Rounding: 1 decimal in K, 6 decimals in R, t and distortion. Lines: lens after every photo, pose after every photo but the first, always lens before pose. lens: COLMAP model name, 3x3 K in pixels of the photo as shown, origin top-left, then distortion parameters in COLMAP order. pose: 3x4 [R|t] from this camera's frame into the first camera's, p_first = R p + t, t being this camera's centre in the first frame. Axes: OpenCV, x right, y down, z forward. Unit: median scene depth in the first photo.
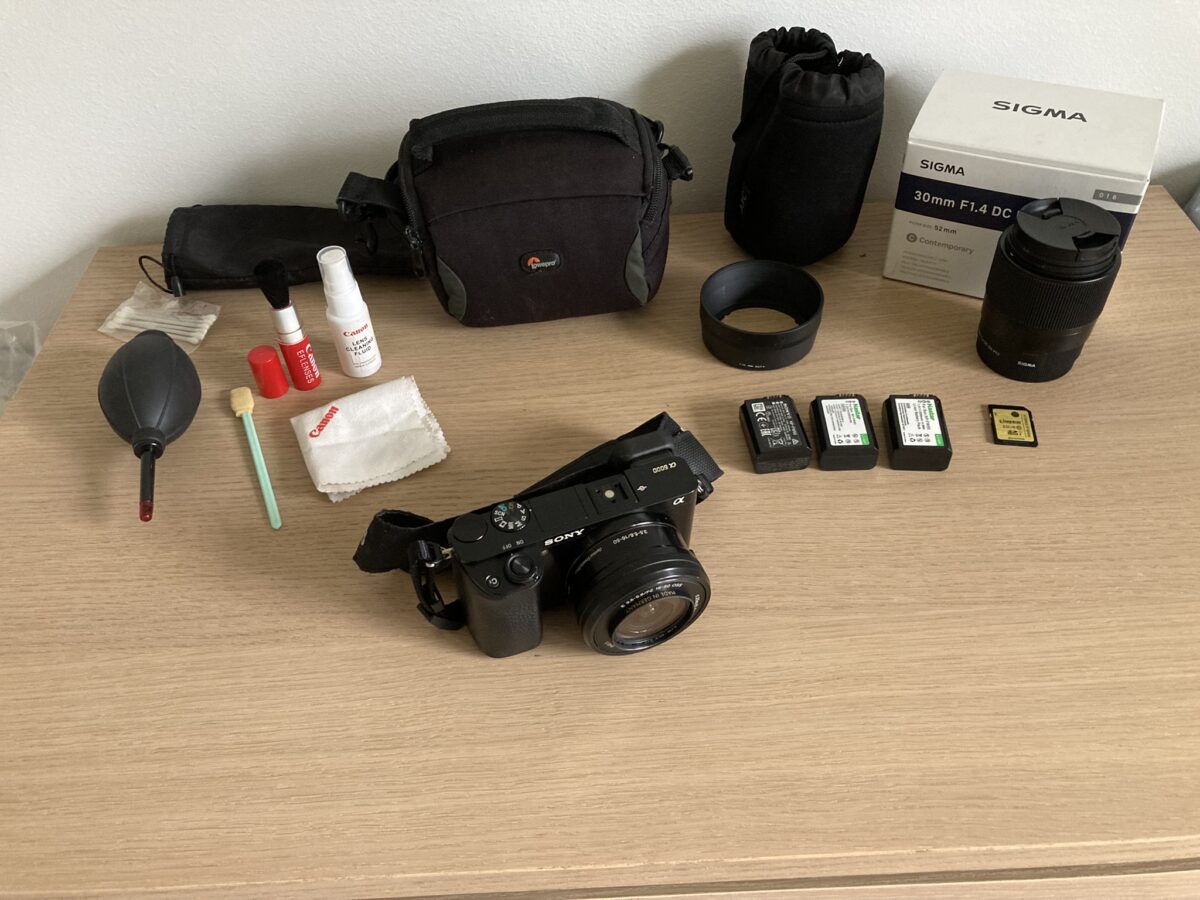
lens RADIAL K [[999.0, 0, 622.7], [0, 999.0, 451.4], [0, 0, 1]] dist [0.010384, -0.018446]
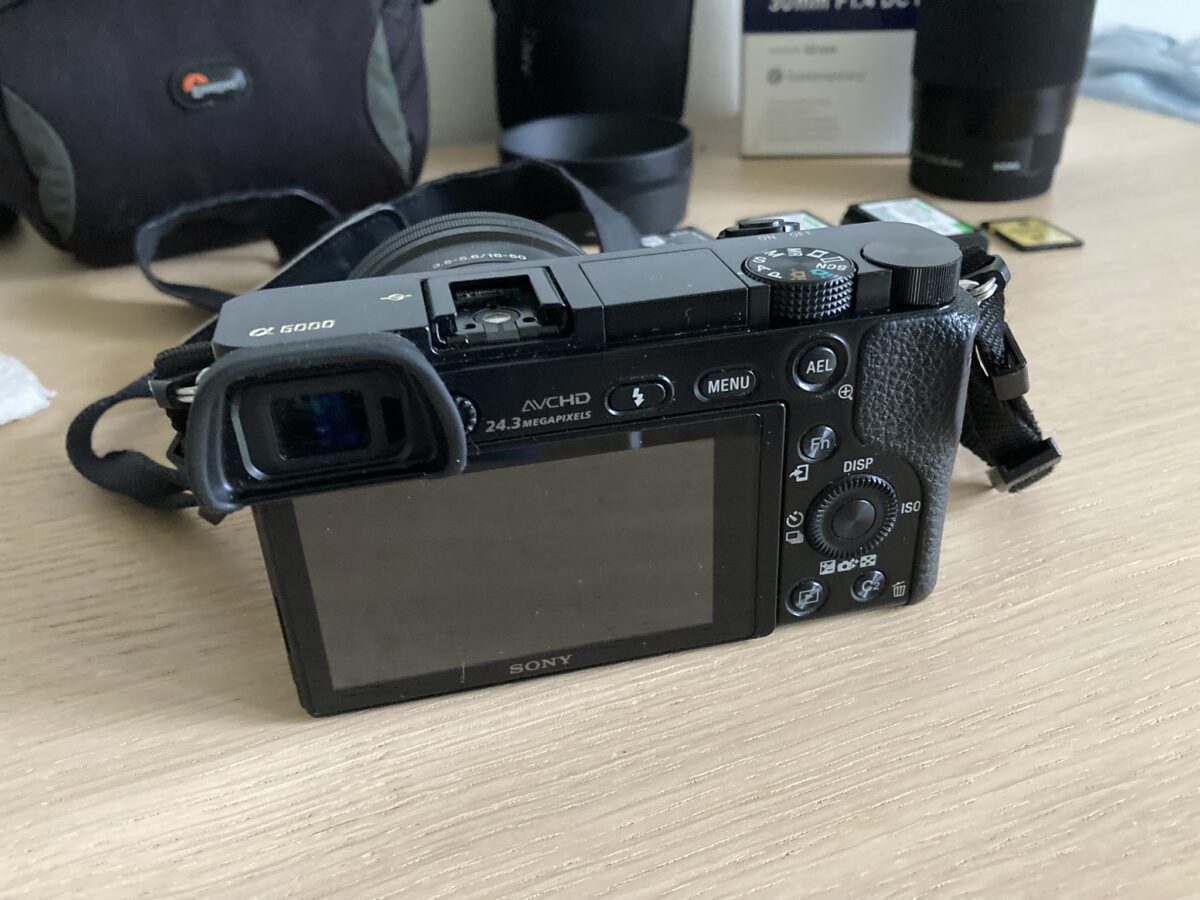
lens RADIAL K [[1007.7, 0, 614.8], [0, 1007.7, 447.9], [0, 0, 1]] dist [-0.007086, -0.002241]
pose [[0.947717, -0.161773, 0.275066, -0.069335], [0.234508, 0.937659, -0.256518, 0.248088], [-0.216421, 0.307611, 0.926573, 0.624080]]
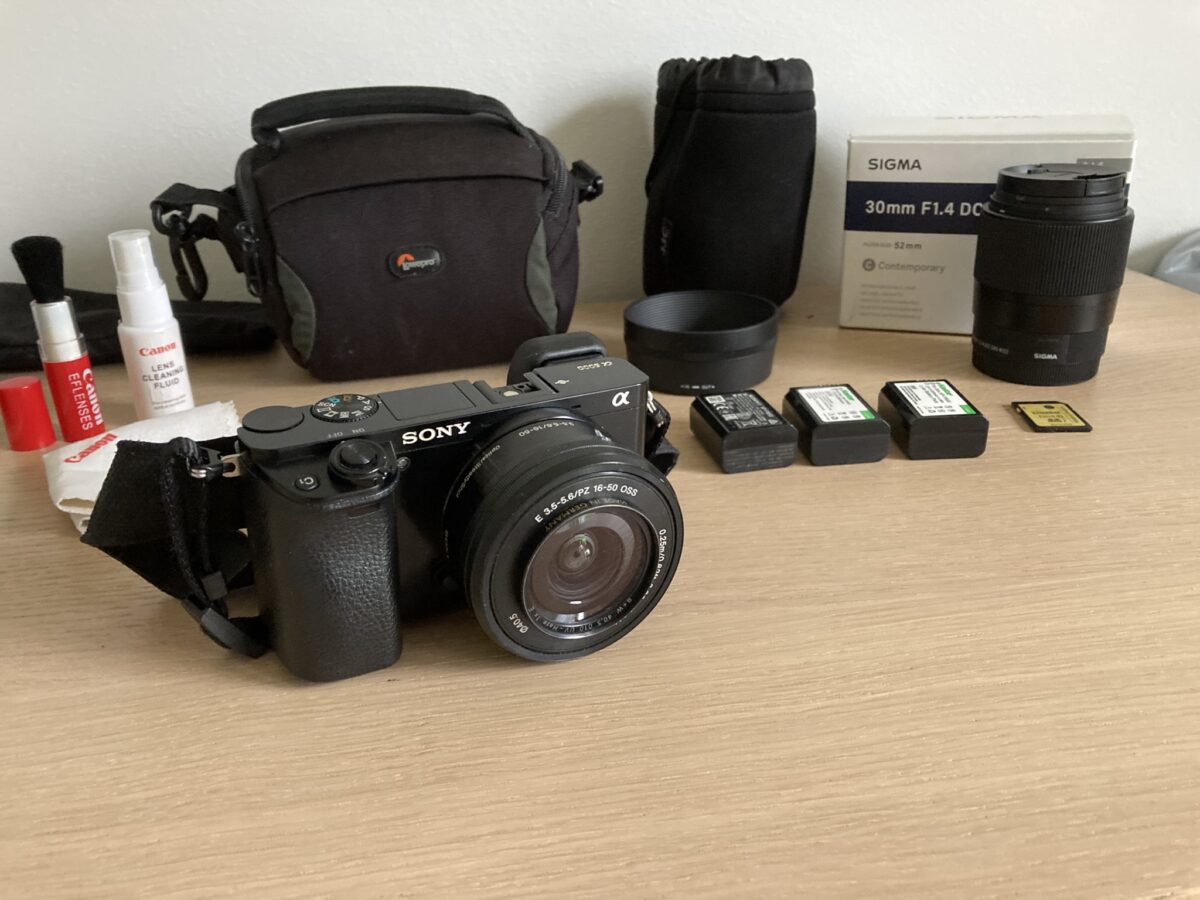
lens RADIAL K [[999.0, 0, 622.7], [0, 999.0, 451.4], [0, 0, 1]] dist [0.010384, -0.018446]
pose [[0.994318, -0.040985, 0.098241, -0.005721], [0.075833, 0.920409, -0.383531, 0.321121], [-0.074703, 0.388802, 0.918288, 0.422435]]
